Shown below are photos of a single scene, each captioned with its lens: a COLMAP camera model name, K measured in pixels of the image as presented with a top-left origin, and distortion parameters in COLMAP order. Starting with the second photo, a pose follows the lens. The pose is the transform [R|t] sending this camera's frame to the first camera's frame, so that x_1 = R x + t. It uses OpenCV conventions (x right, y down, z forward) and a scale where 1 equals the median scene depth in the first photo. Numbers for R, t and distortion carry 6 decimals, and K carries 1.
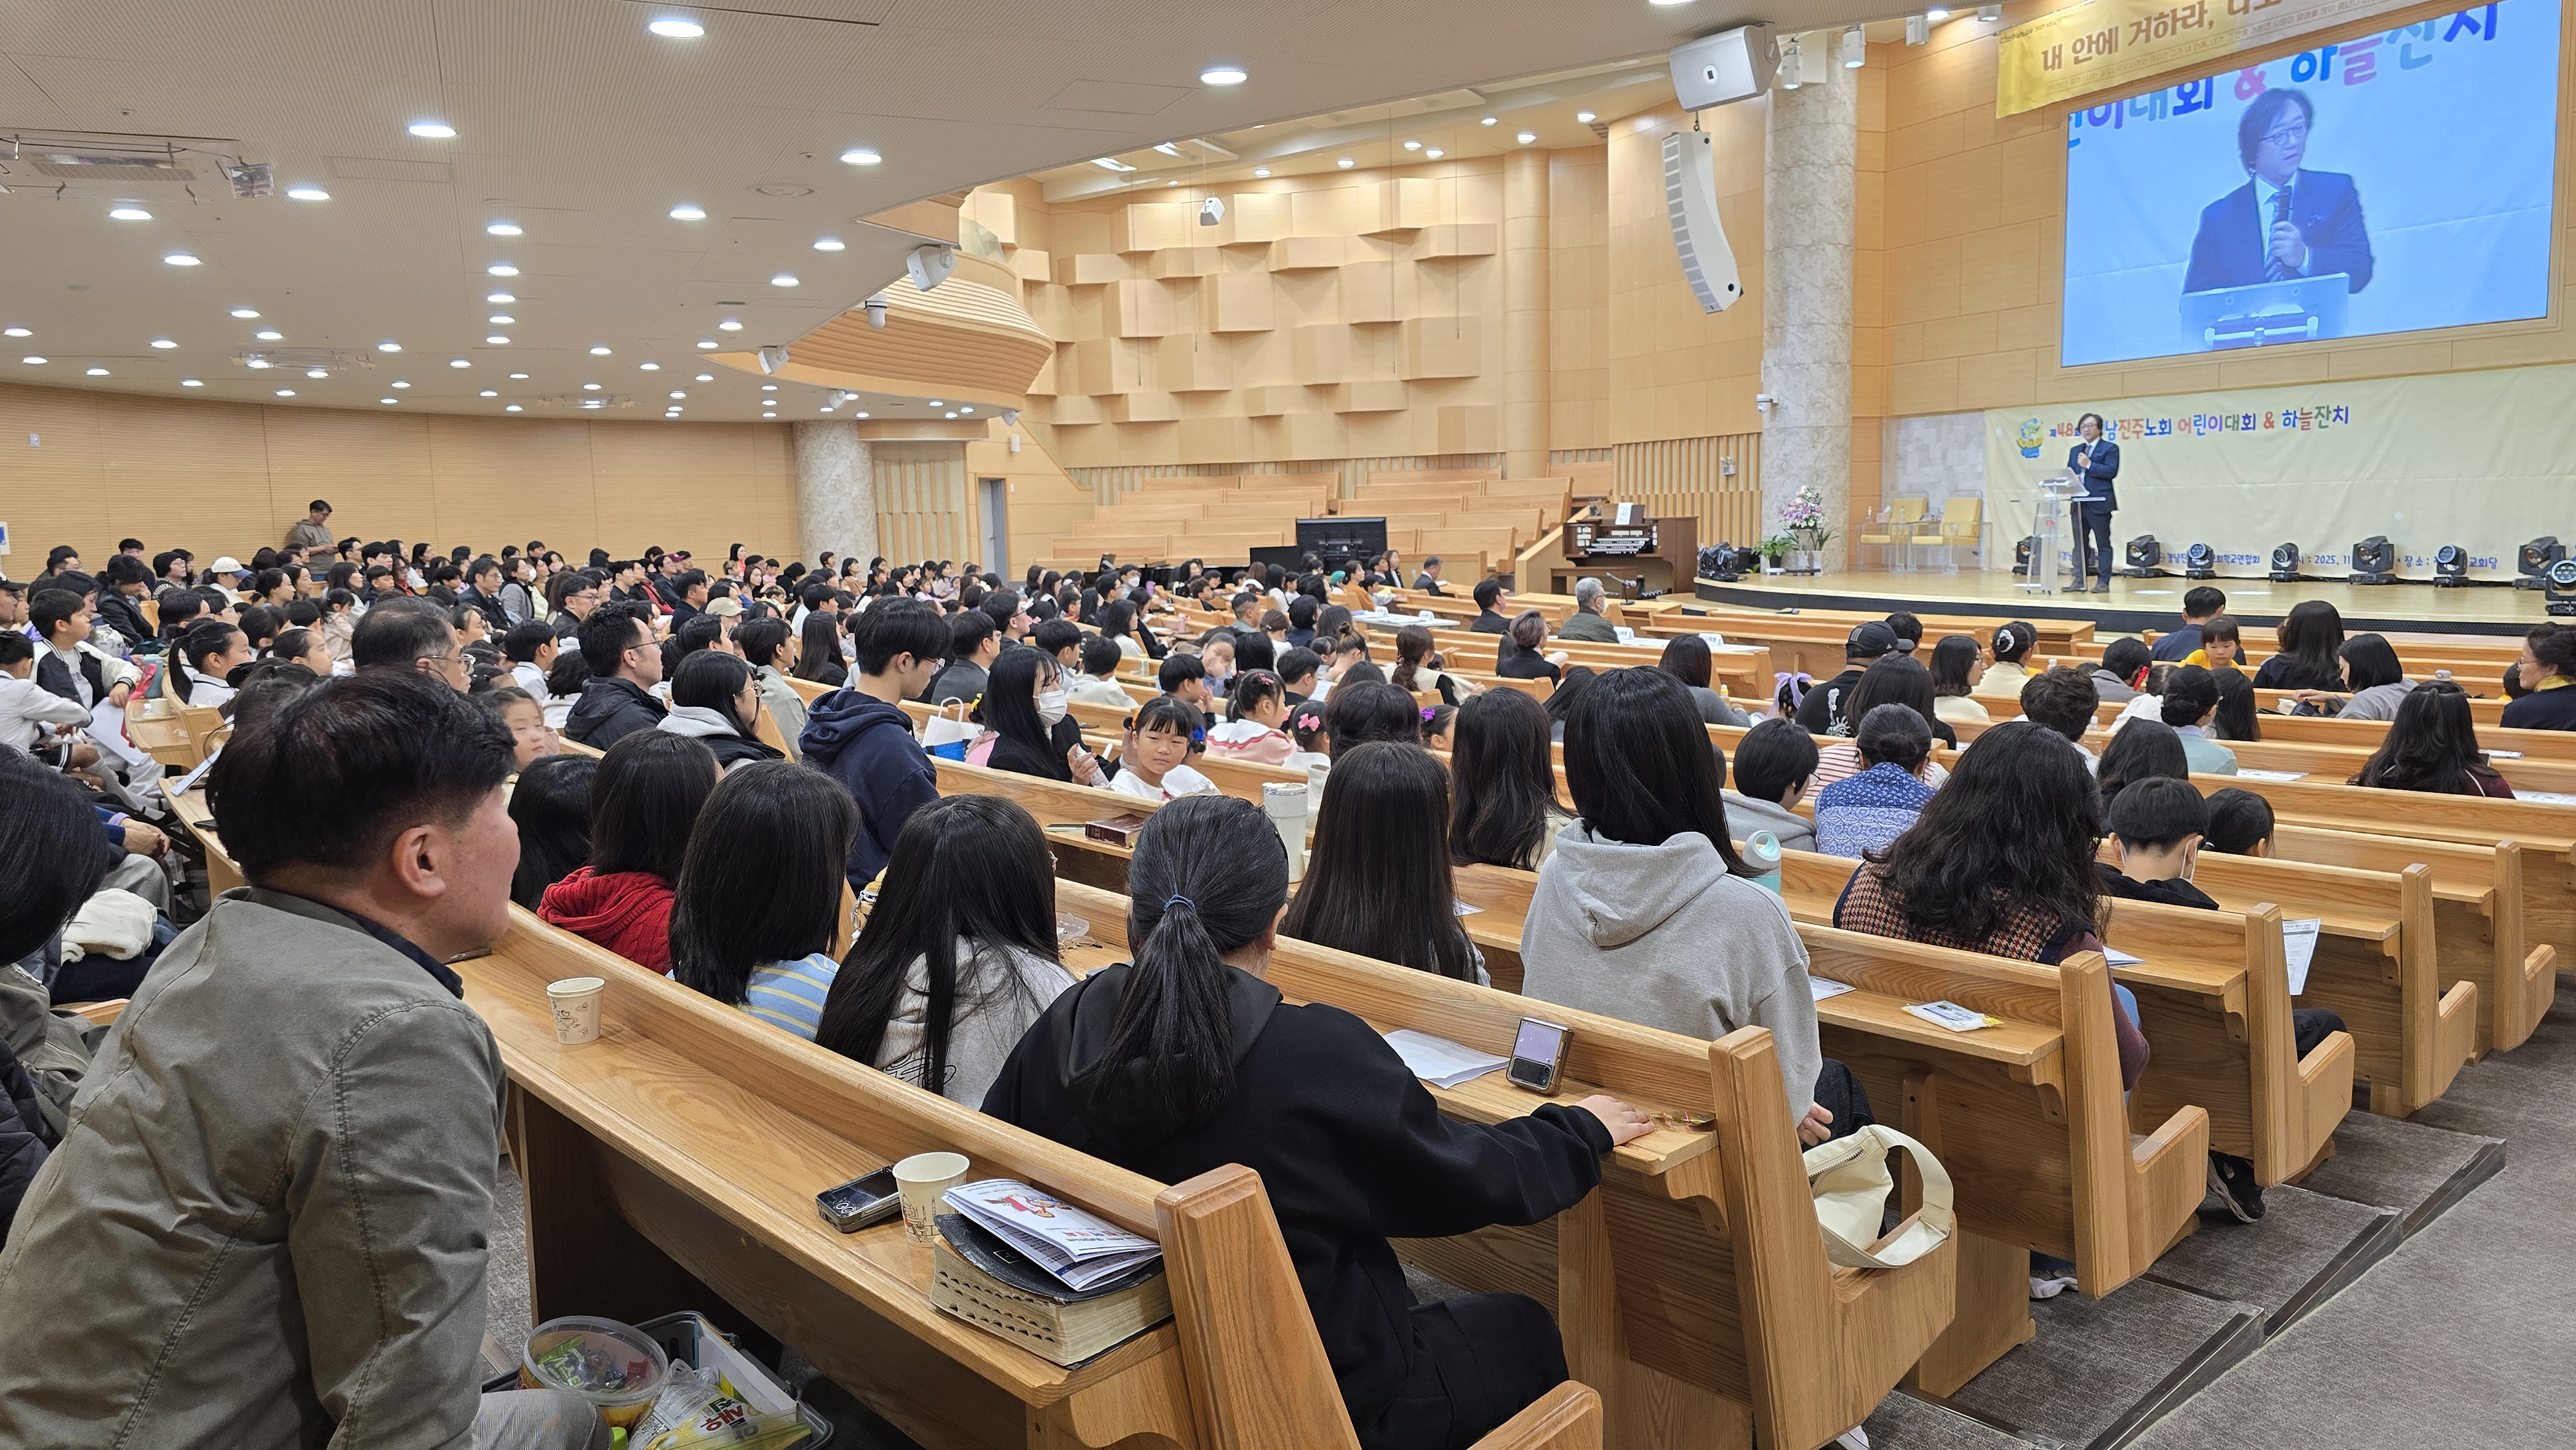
lens RADIAL K [[1714.5, 0, 1288.0], [0, 1714.5, 725.0], [0, 0, 1]] dist [0.069114, -0.063697]
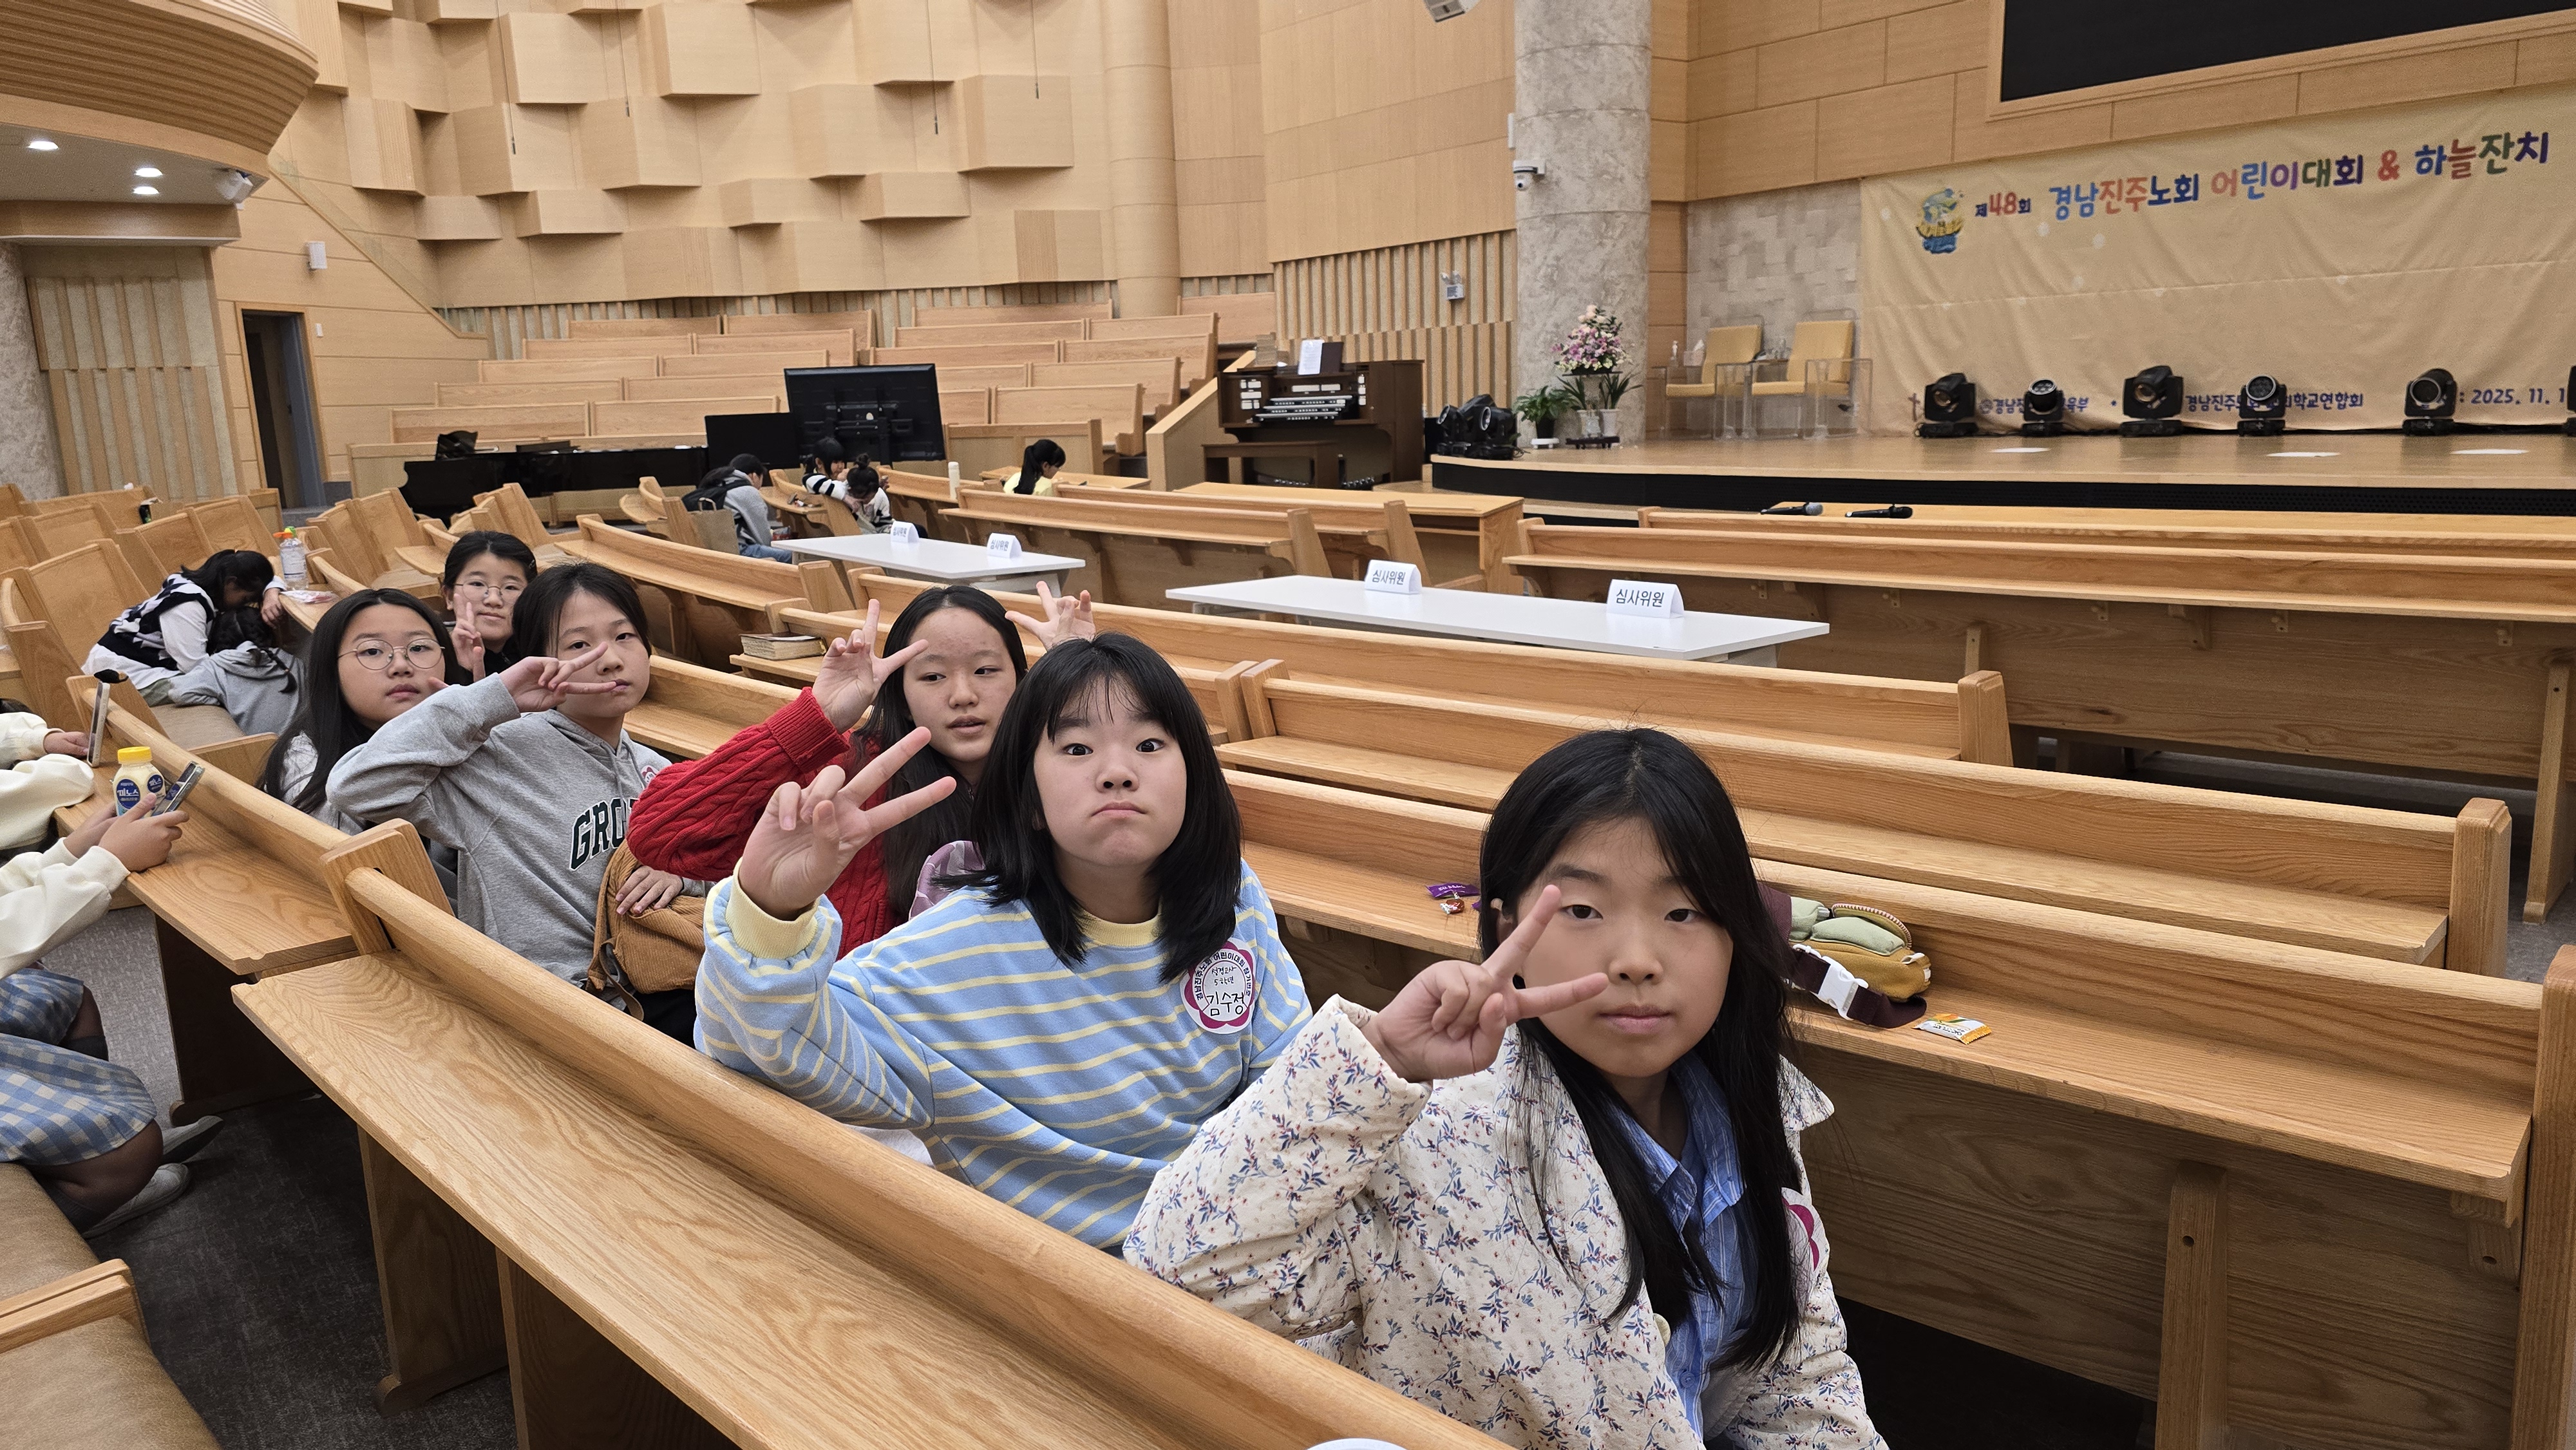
lens RADIAL K [[1714.5, 0, 1288.0], [0, 1714.5, 725.0], [0, 0, 1]] dist [0.069114, -0.063697]
pose [[0.973986, -0.054373, 0.219988, 0.038024], [0.040807, 0.997001, 0.065752, -0.028268], [-0.222904, -0.055065, 0.973284, 0.367986]]
